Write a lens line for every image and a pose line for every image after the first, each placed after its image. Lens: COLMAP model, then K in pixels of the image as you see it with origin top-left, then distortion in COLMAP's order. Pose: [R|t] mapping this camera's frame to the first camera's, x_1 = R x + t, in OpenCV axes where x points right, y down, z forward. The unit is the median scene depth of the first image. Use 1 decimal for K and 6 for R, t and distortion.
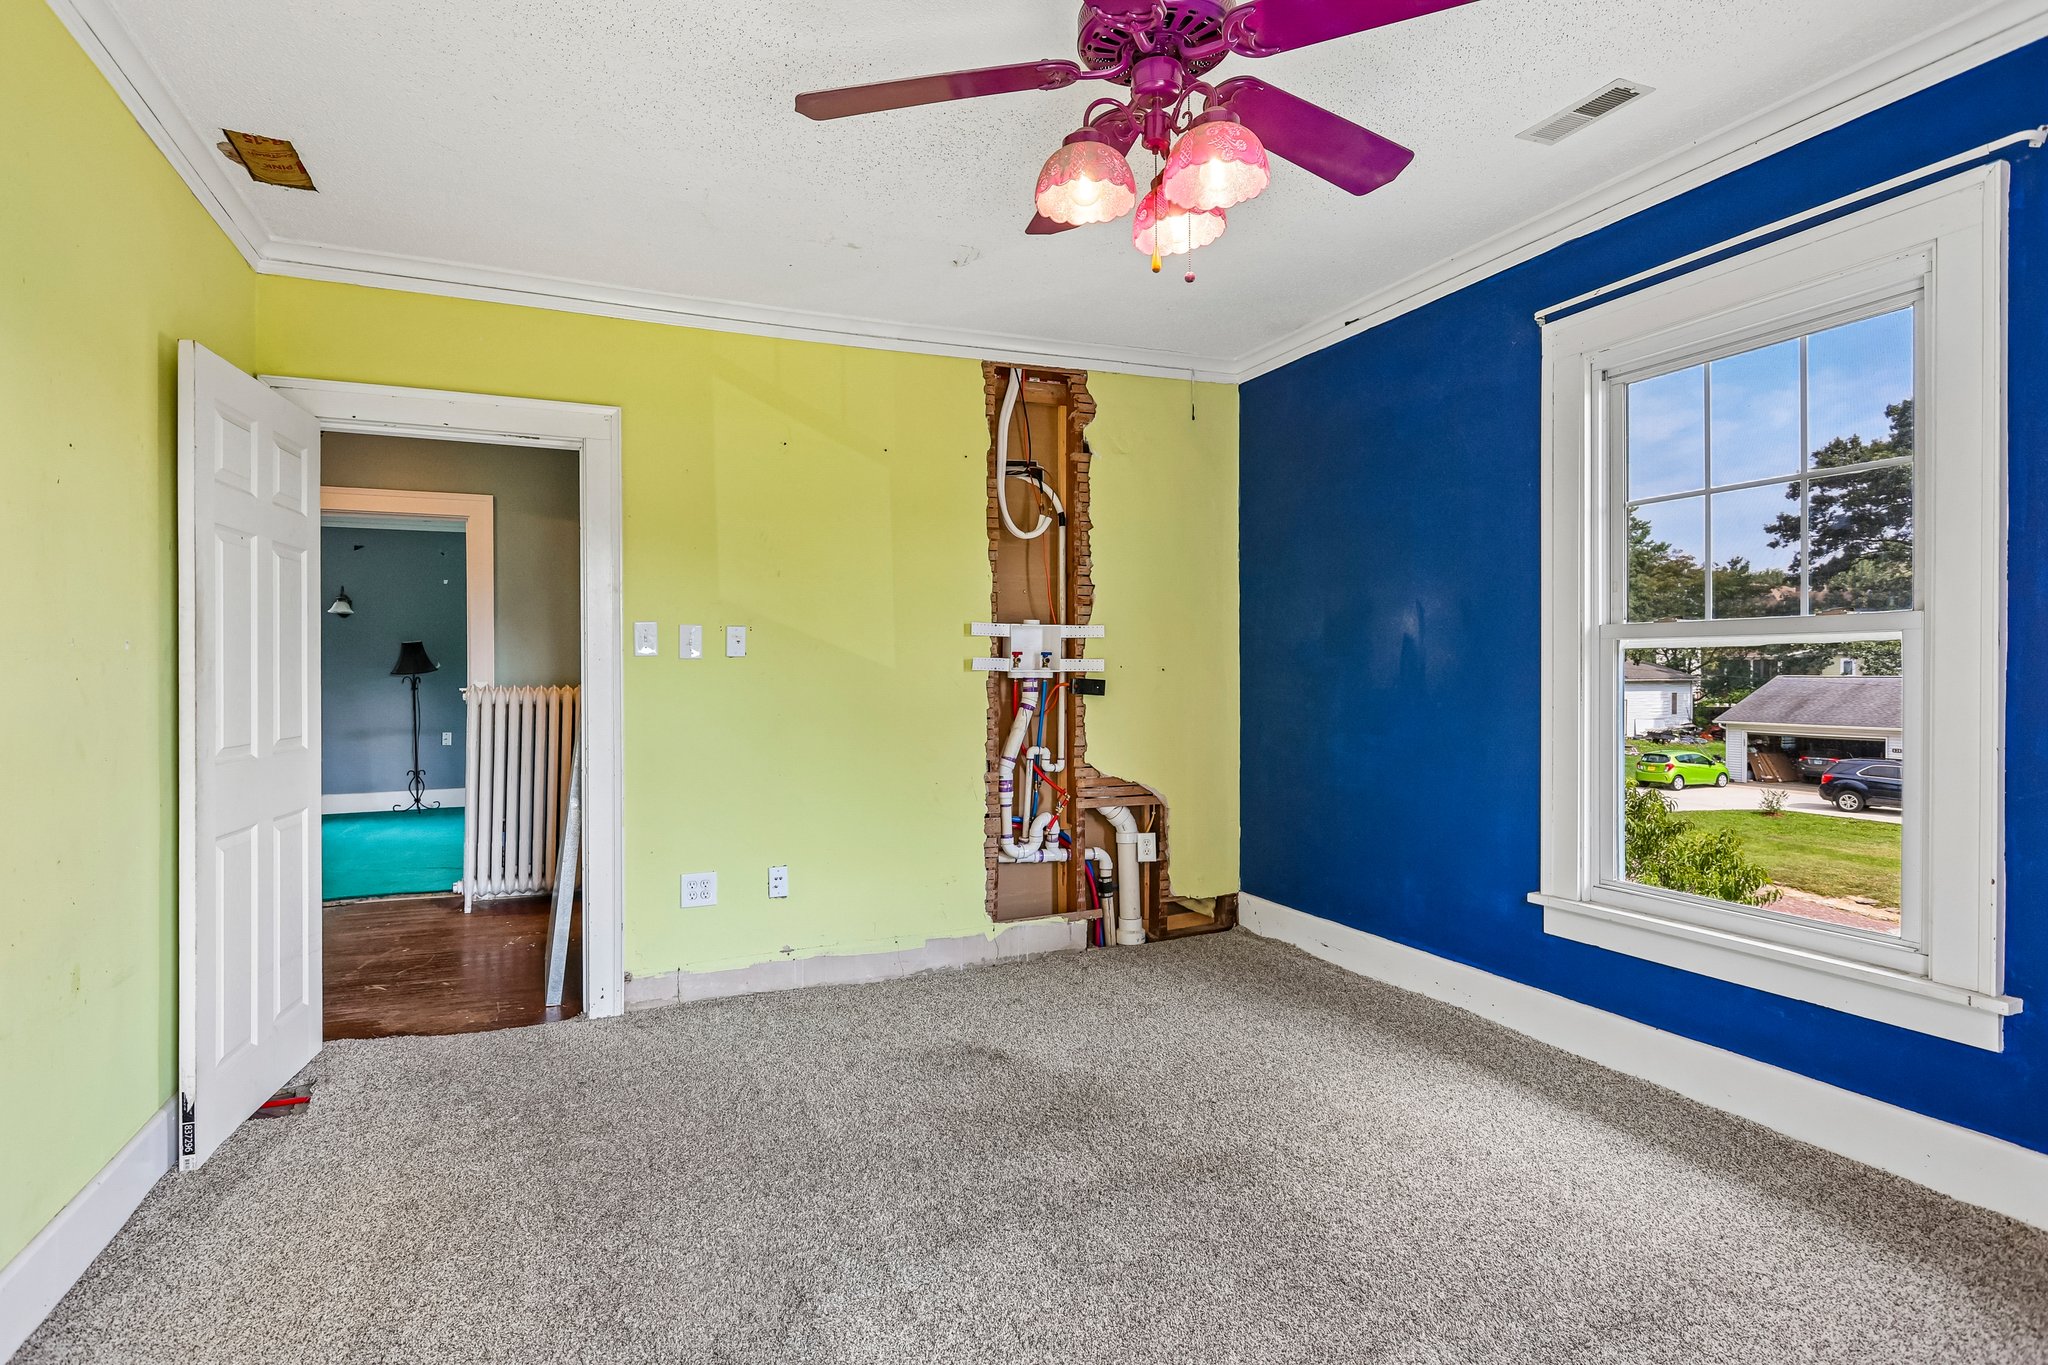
lens RADIAL K [[1049.5, 0, 1024.0], [0, 1049.5, 682.5], [0, 0, 1]] dist [-0.011527, 0.000217]
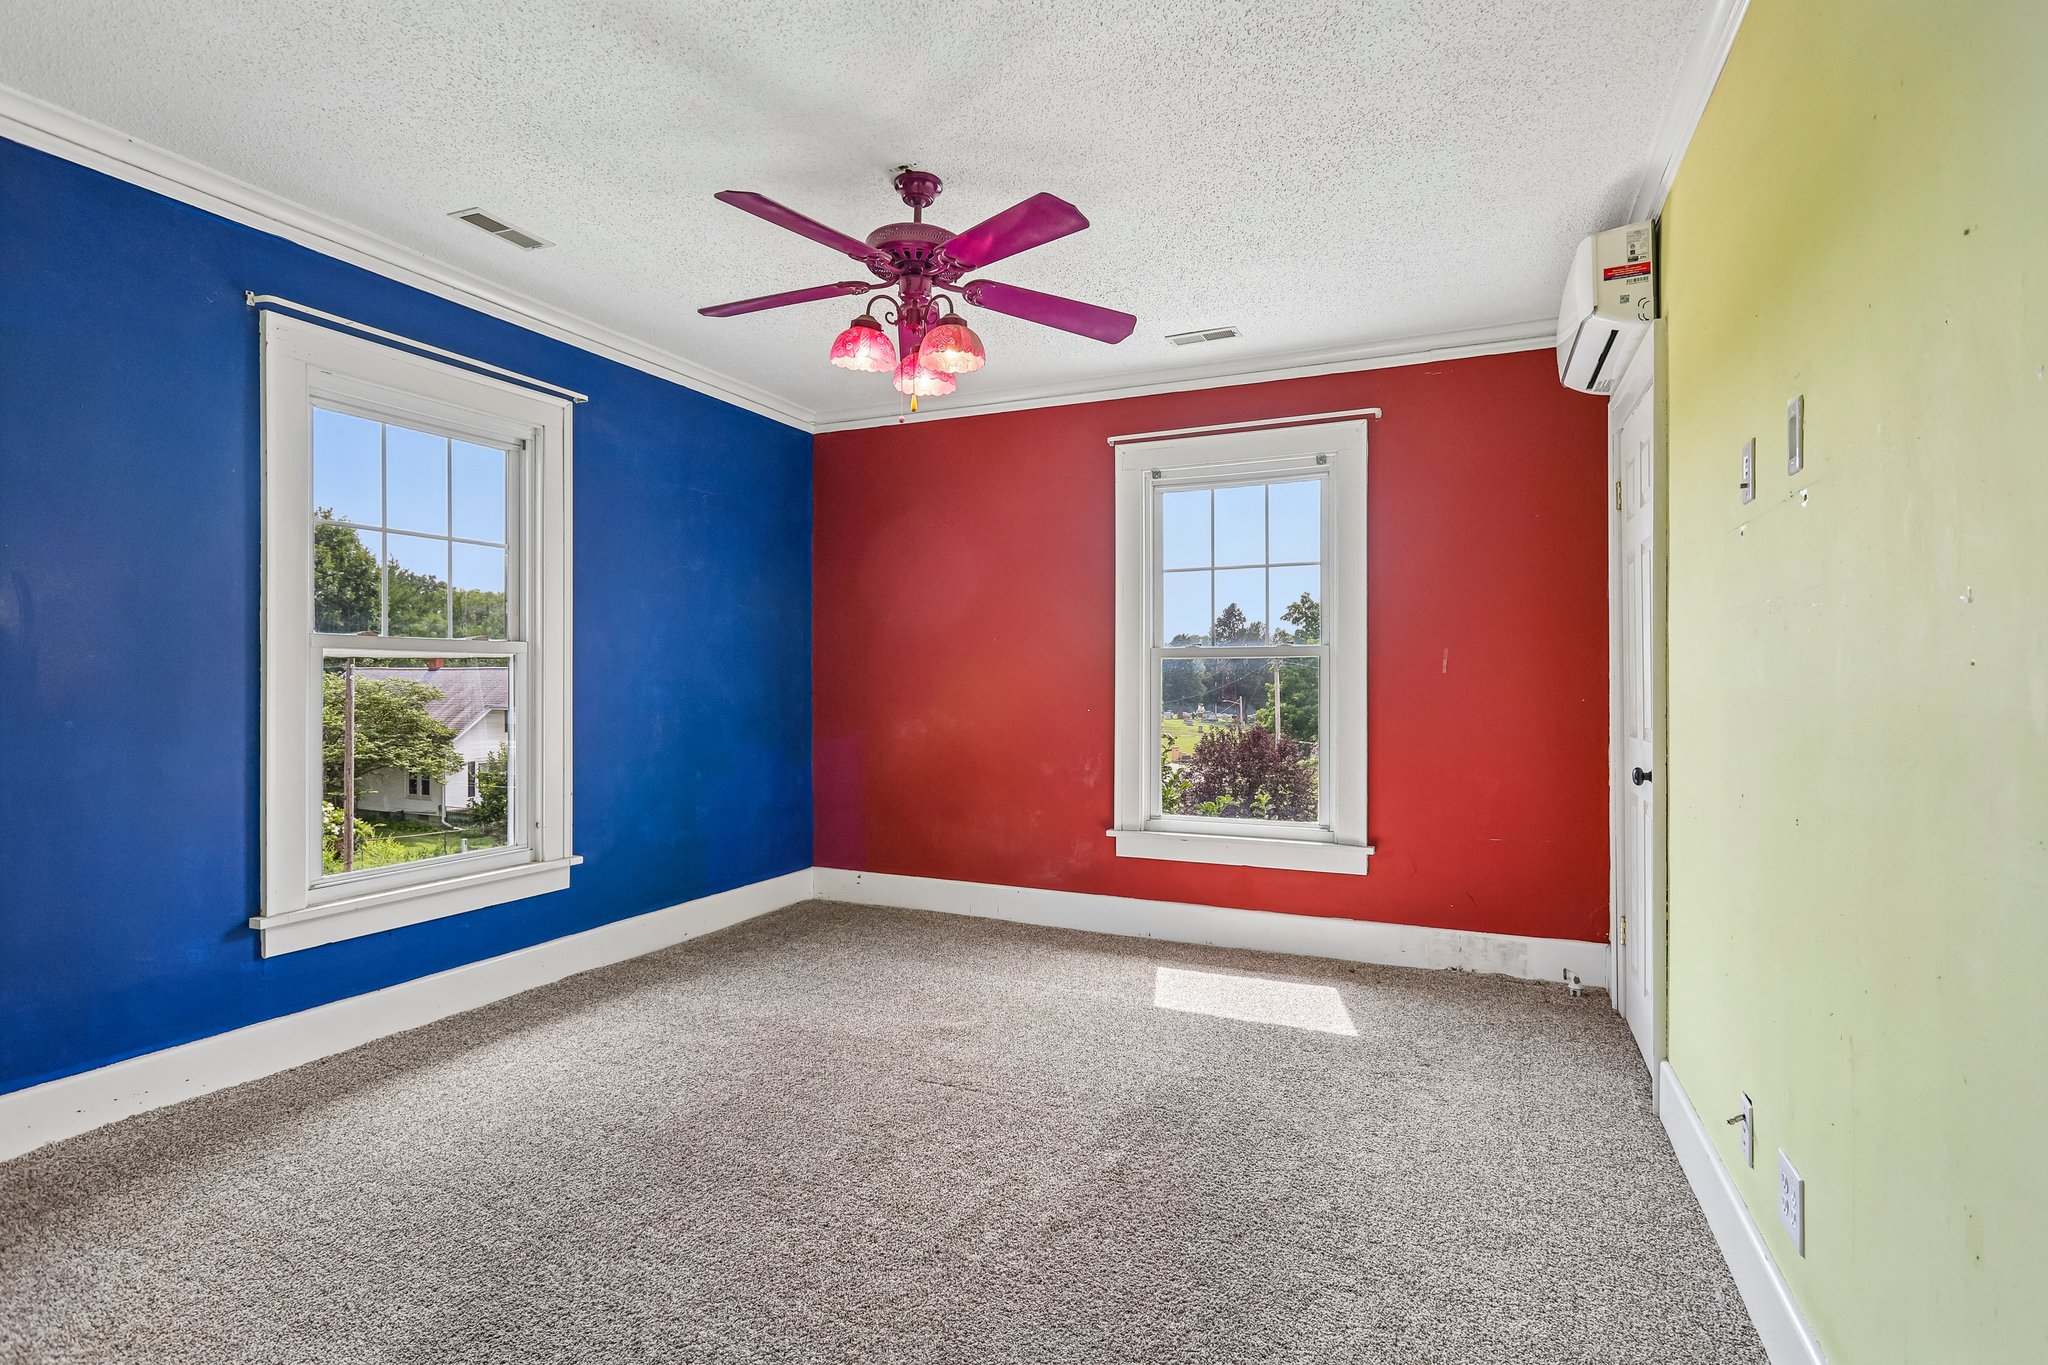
lens RADIAL K [[1015.1, 0, 1012.6], [0, 1015.1, 676.4], [0, 0, 1]] dist [-0.005568, -0.000047]
pose [[-0.673884, -0.001137, 0.738836, -0.695427], [0.004029, 0.999978, 0.005214, -0.015636], [-0.738826, 0.006491, -0.673865, 1.252629]]
